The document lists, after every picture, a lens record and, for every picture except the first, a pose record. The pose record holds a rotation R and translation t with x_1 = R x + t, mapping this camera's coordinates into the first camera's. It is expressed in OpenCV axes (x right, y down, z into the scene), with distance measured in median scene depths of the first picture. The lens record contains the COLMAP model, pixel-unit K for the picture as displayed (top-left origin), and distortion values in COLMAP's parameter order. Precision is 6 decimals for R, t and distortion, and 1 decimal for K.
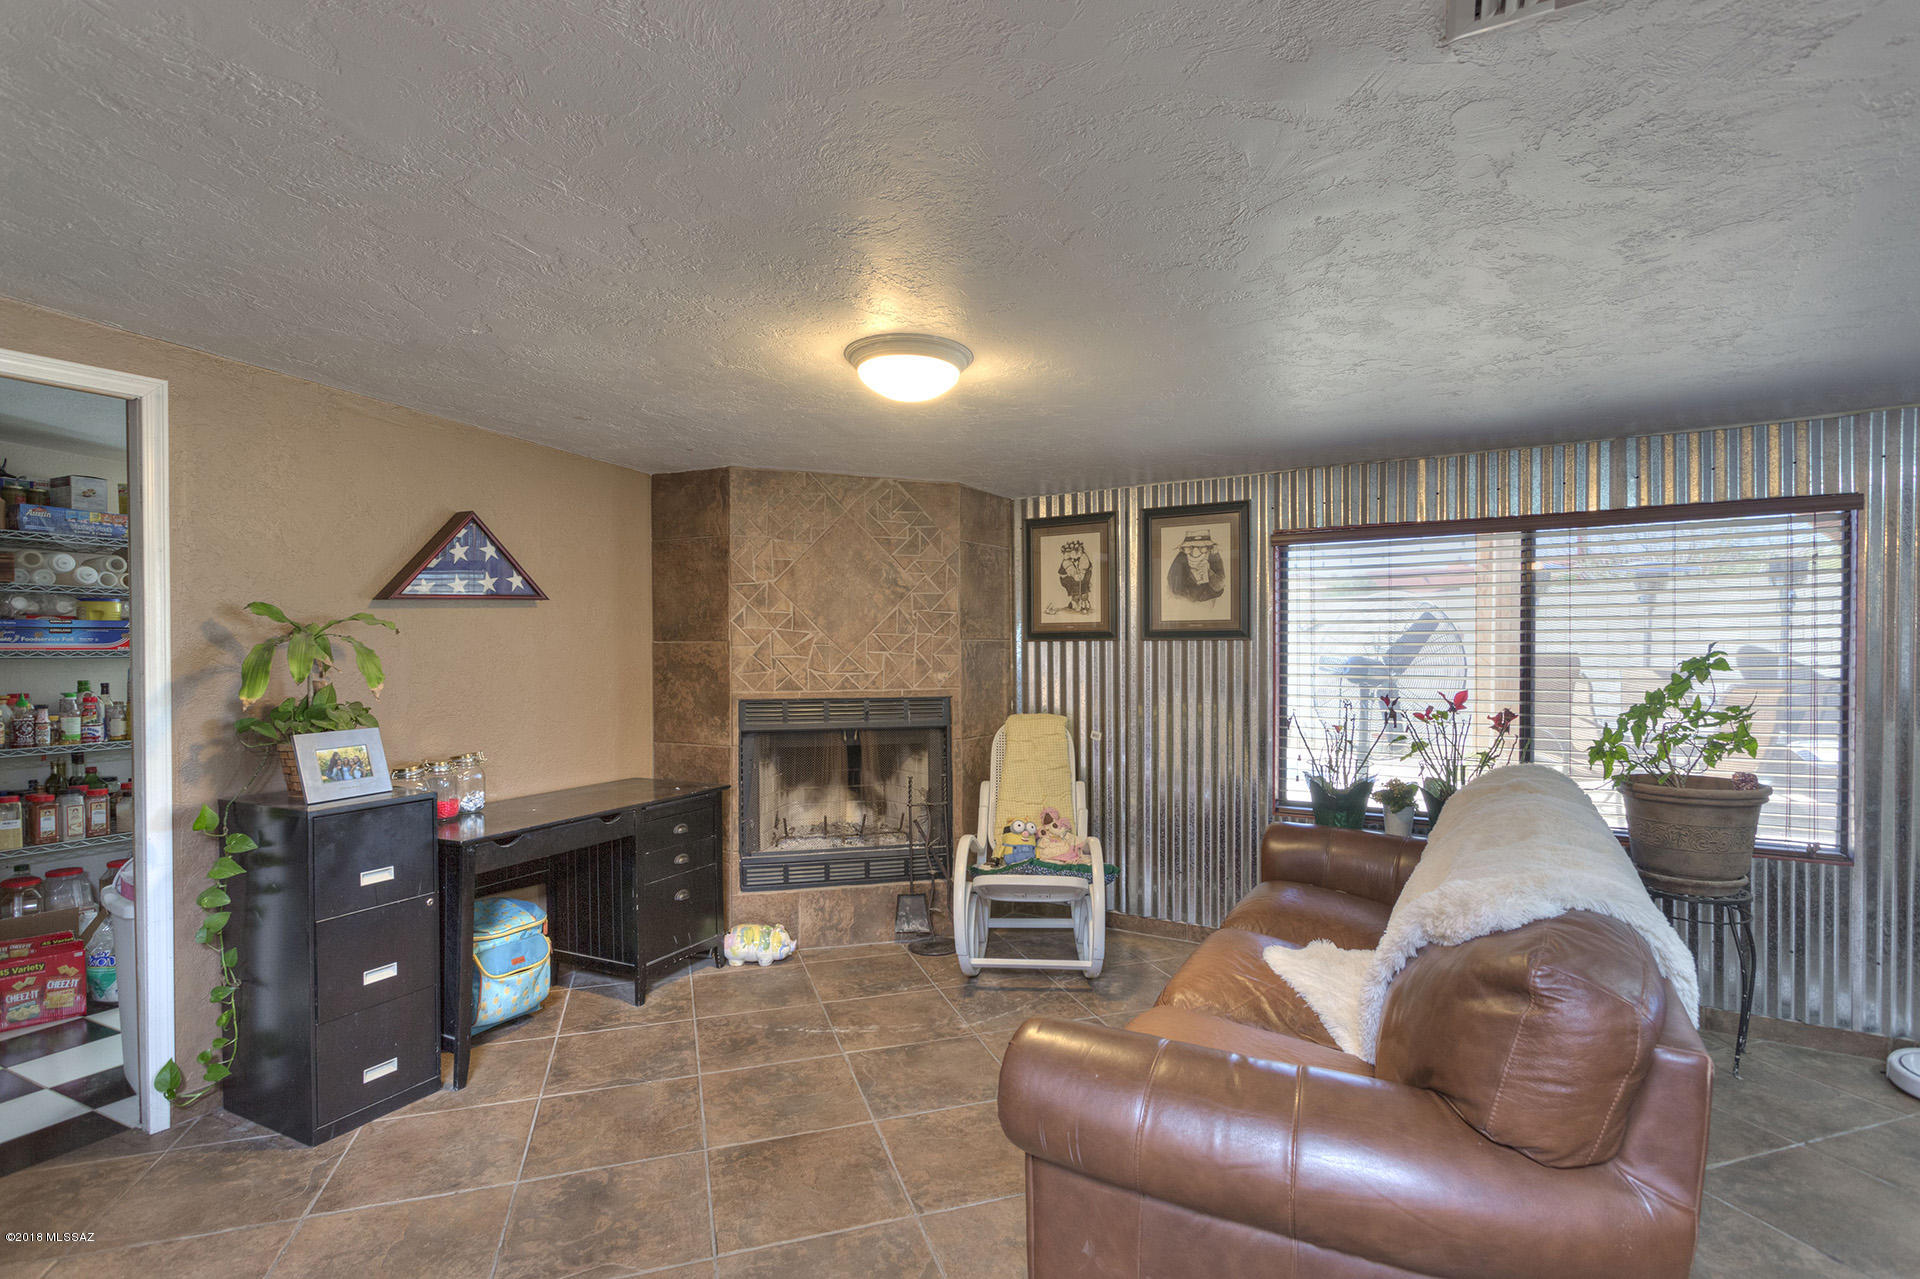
lens RADIAL K [[934.5, 0, 955.9], [0, 934.5, 648.7], [0, 0, 1]] dist [-0.012918, 0.000731]
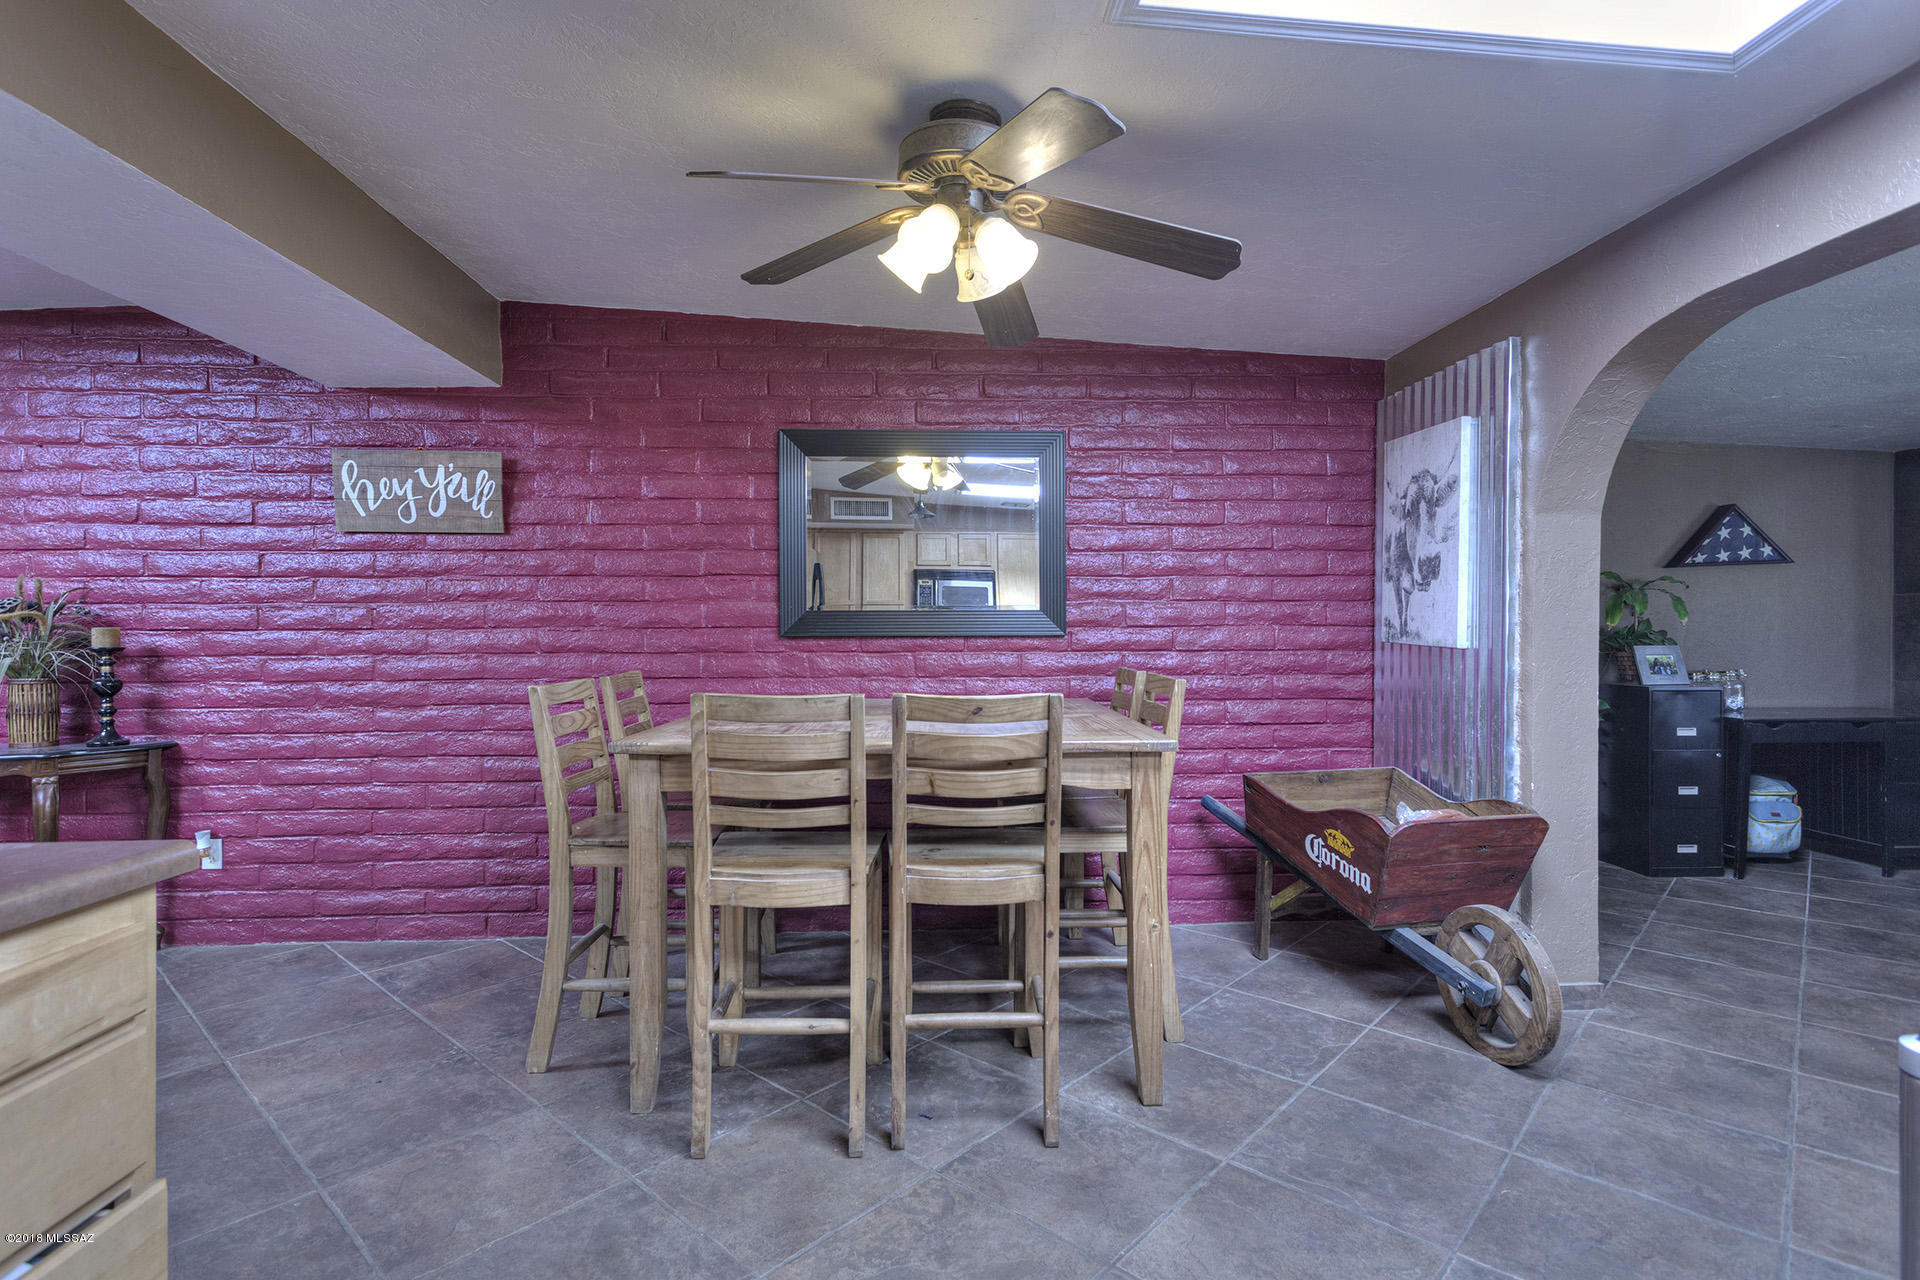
lens RADIAL K [[905.5, 0, 964.6], [0, 905.5, 634.6], [0, 0, 1]] dist [0.002117, 0.000744]
pose [[0.493642, 0.008141, -0.869627, 0.099195], [-0.007319, 0.999960, 0.005207, 0.047264], [0.869634, 0.003795, 0.493682, -0.613067]]
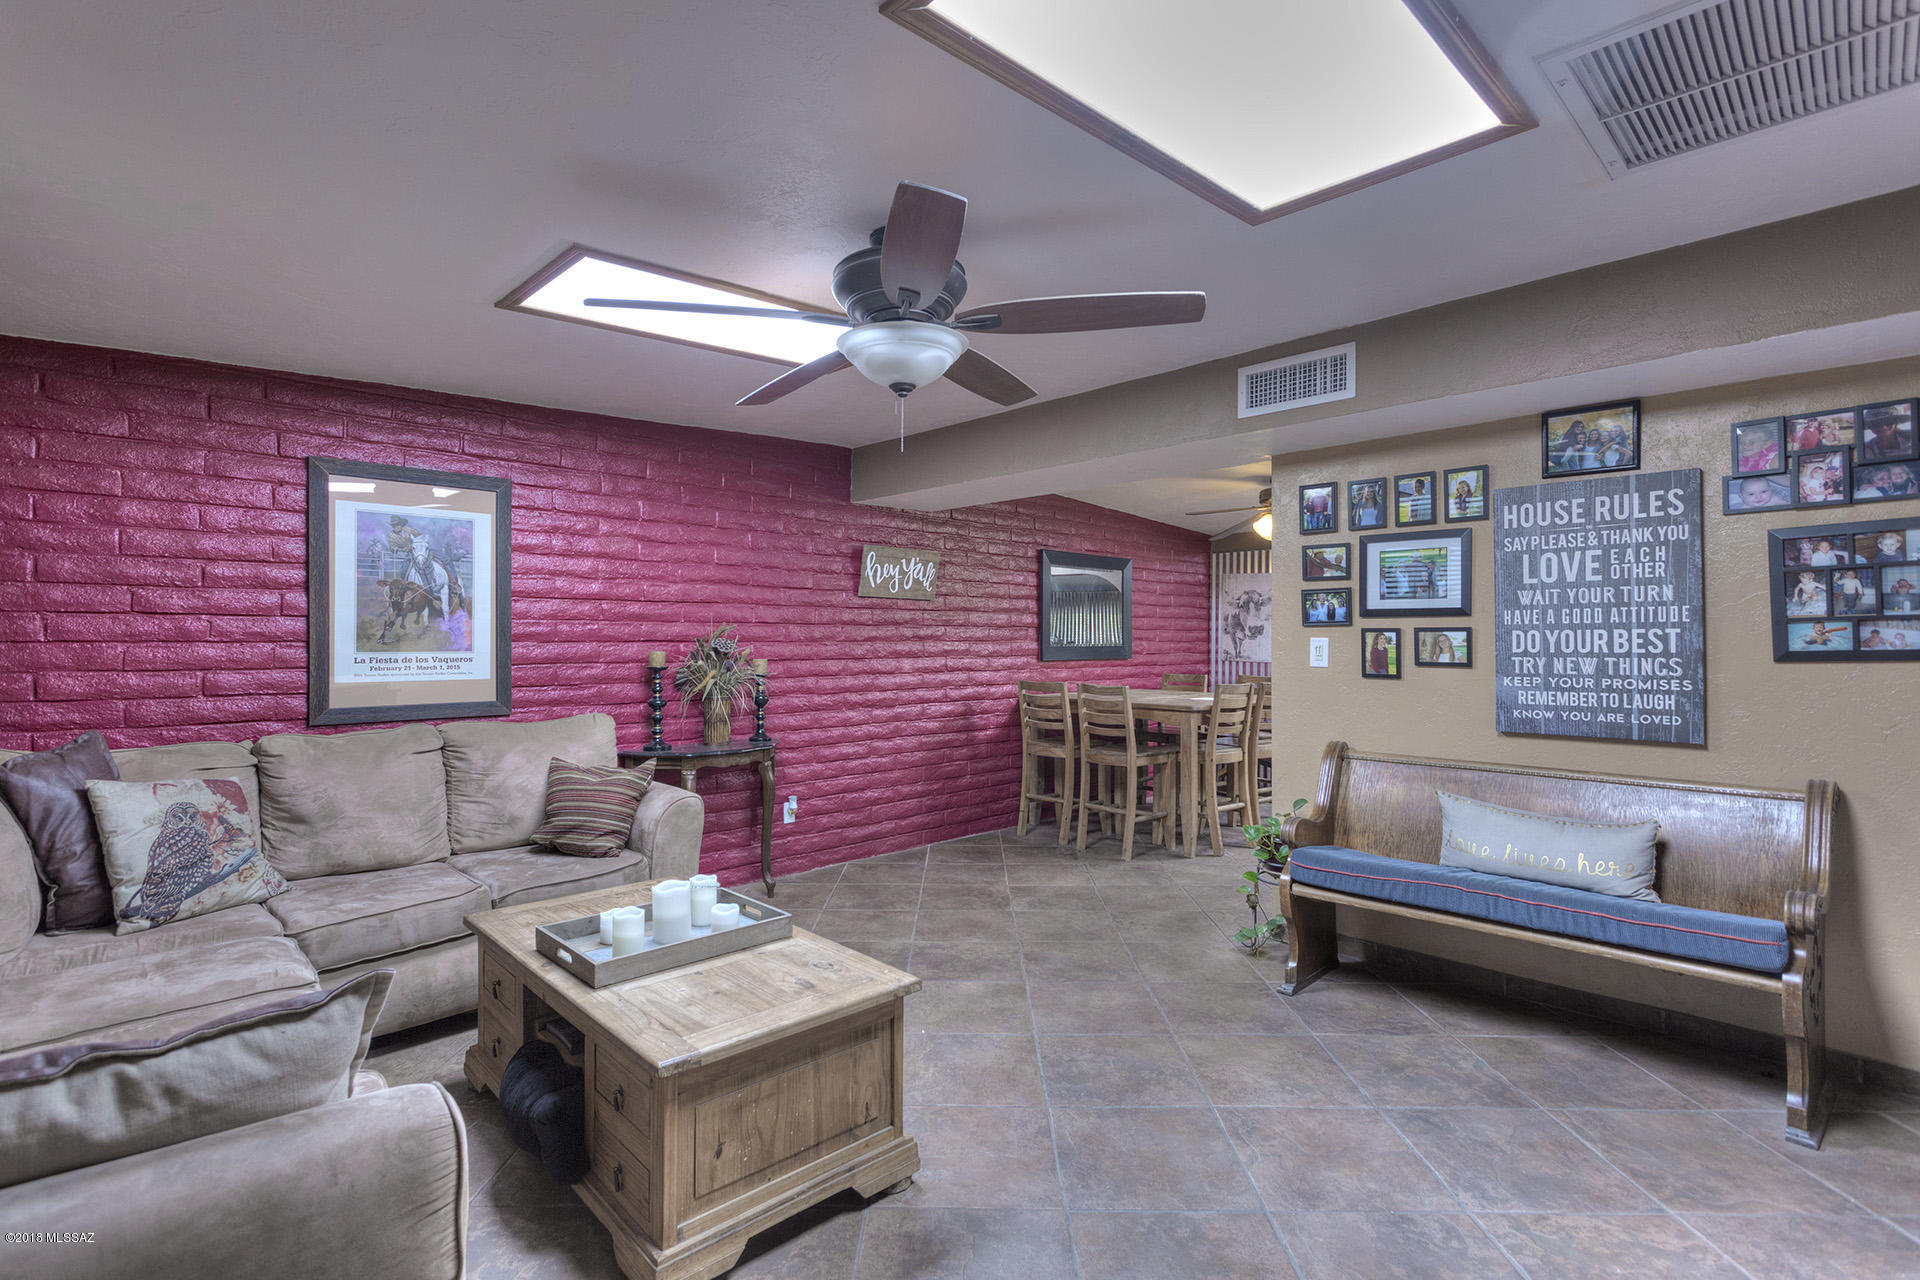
lens RADIAL K [[905.5, 0, 964.6], [0, 905.5, 634.6], [0, 0, 1]] dist [0.002117, 0.000744]
pose [[0.947468, 0.006949, -0.319775, -0.351965], [-0.011462, 0.999859, -0.012233, 0.030388], [0.319645, 0.015256, 0.947415, -1.887697]]
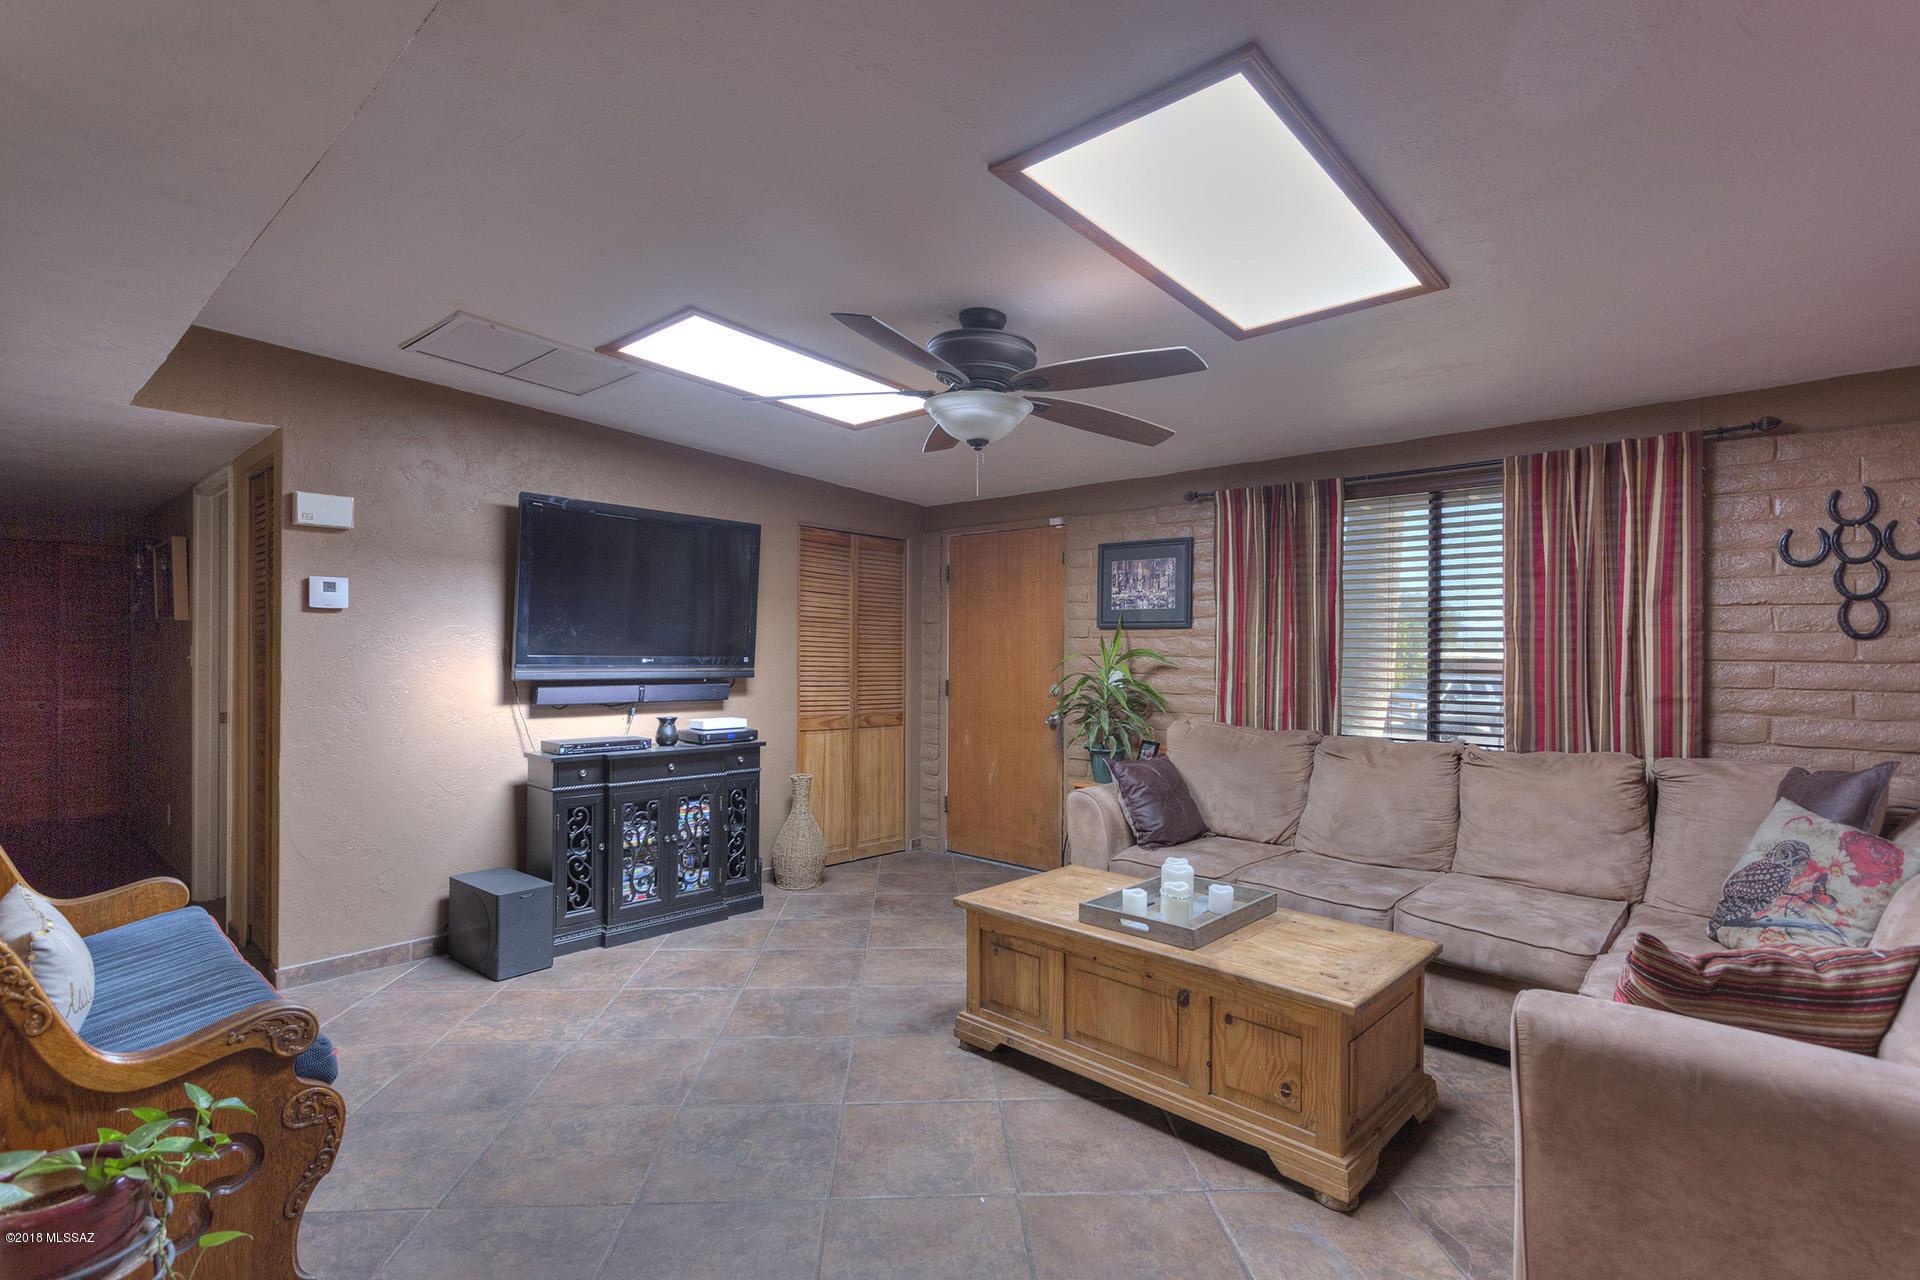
lens RADIAL K [[903.4, 0, 960.0], [0, 903.4, 640.0], [0, 0, 1]] dist [0.000347, 0.000112]
pose [[-0.963438, 0.004183, 0.267898, -0.746235], [0.004488, 0.999990, 0.000525, 0.015865], [-0.267893, 0.001708, -0.963447, -0.684880]]
